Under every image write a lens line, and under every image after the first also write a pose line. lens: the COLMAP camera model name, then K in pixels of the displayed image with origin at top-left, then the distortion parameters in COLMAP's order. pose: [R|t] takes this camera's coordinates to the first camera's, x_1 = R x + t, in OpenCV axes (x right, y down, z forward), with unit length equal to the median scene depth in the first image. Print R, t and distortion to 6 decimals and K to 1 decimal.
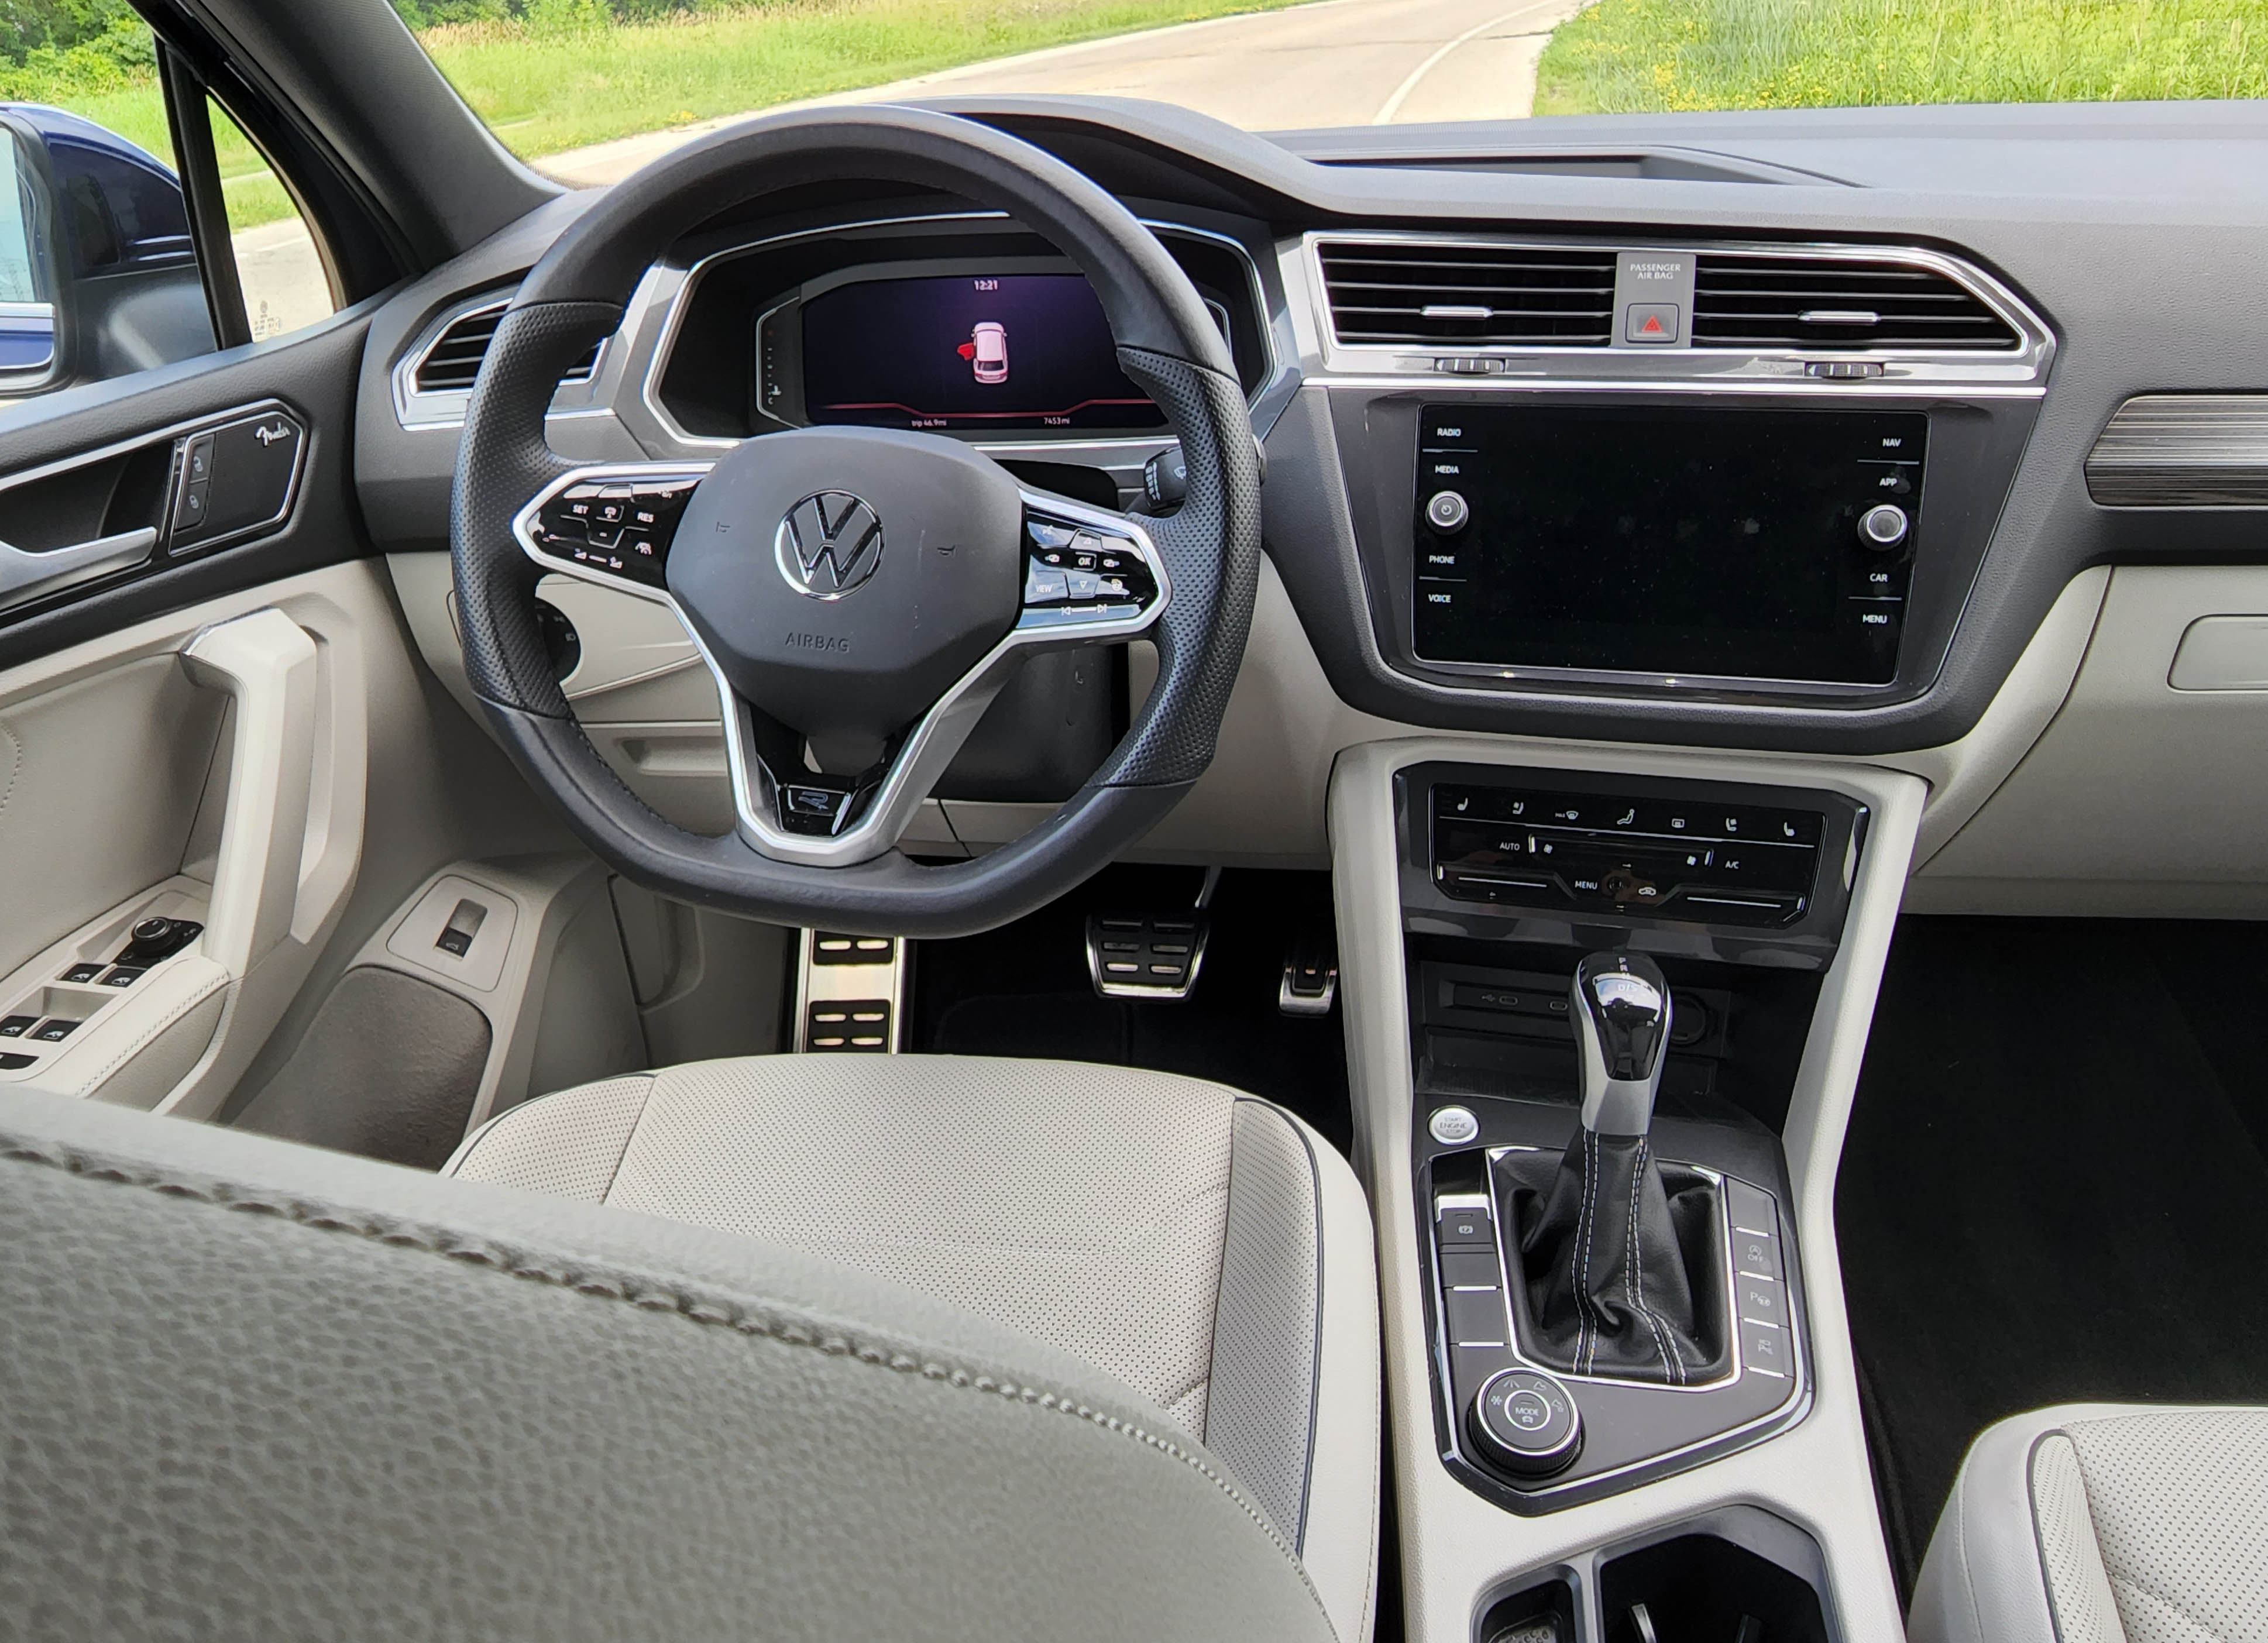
lens RADIAL K [[1277.1, 0, 1134.0], [0, 1277.1, 821.5], [0, 0, 1]] dist [0.000673, 0.000062]
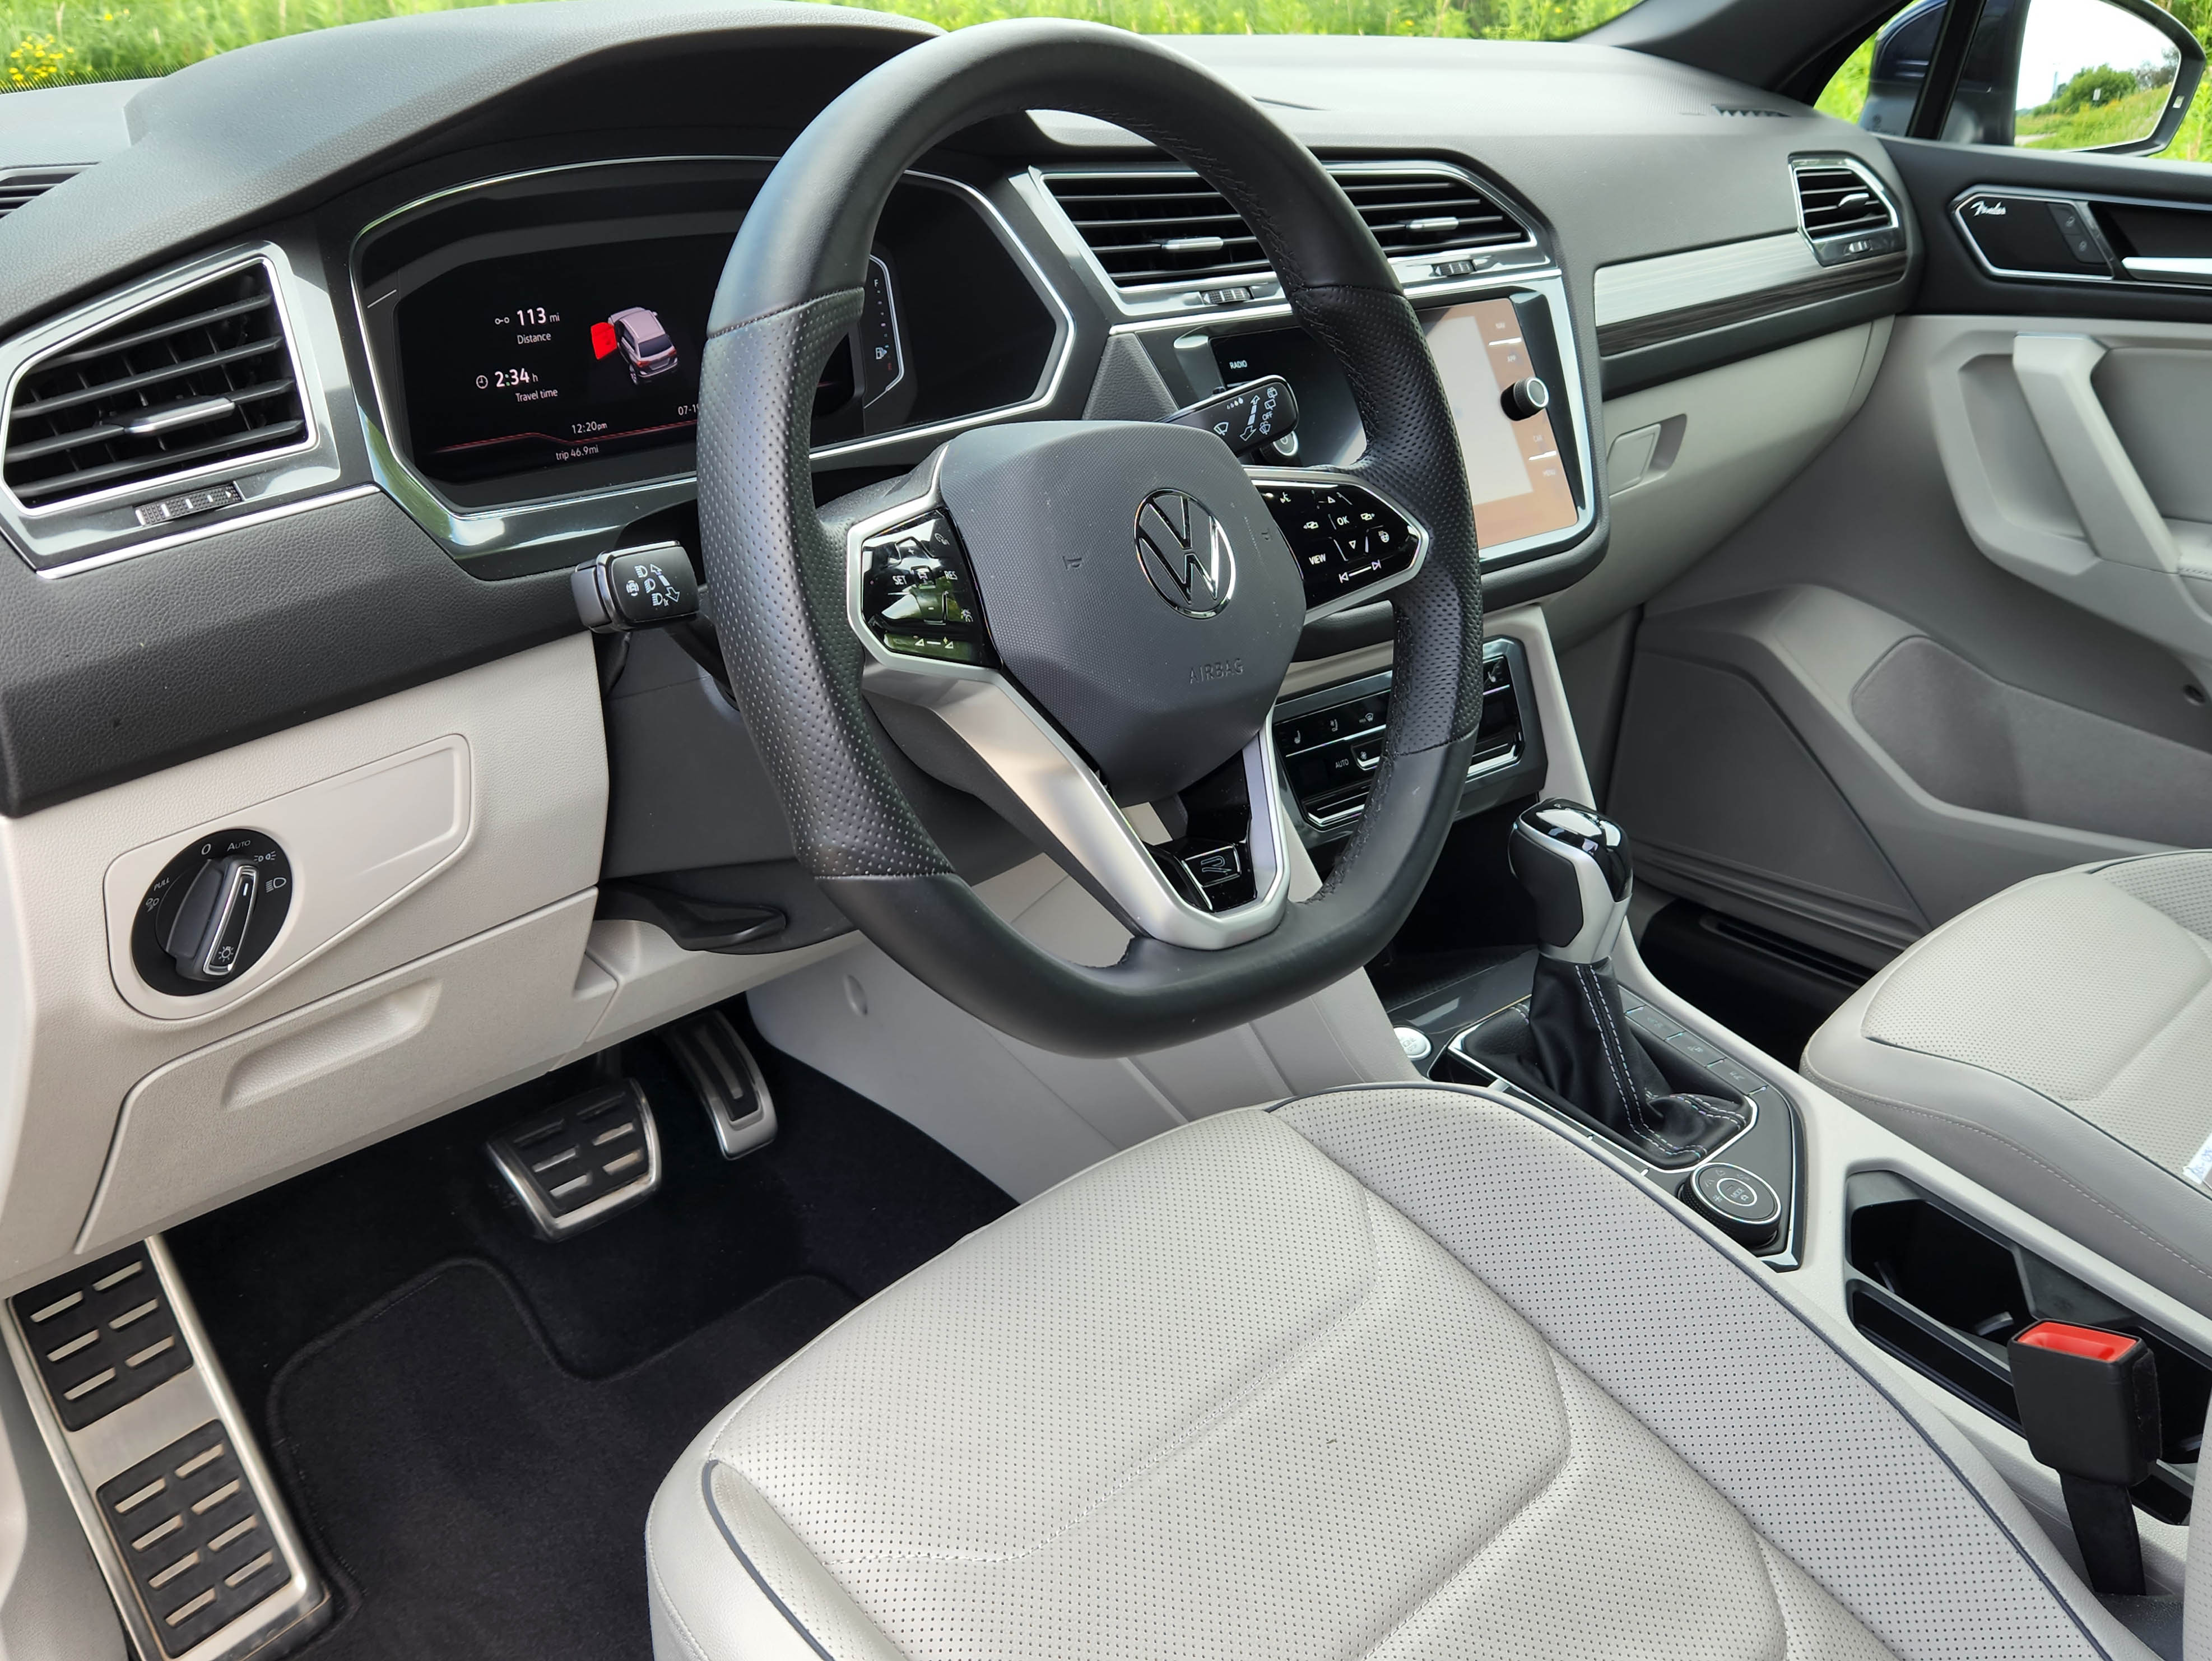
lens RADIAL K [[1481.6, 0, 1106.0], [0, 1481.6, 830.5], [0, 0, 1]] dist [0.035377, 0.000048]
pose [[0.695379, -0.315942, 0.645467, -0.656396], [0.345767, 0.934472, 0.084899, -0.102638], [-0.629994, 0.164144, 0.759055, 0.259711]]
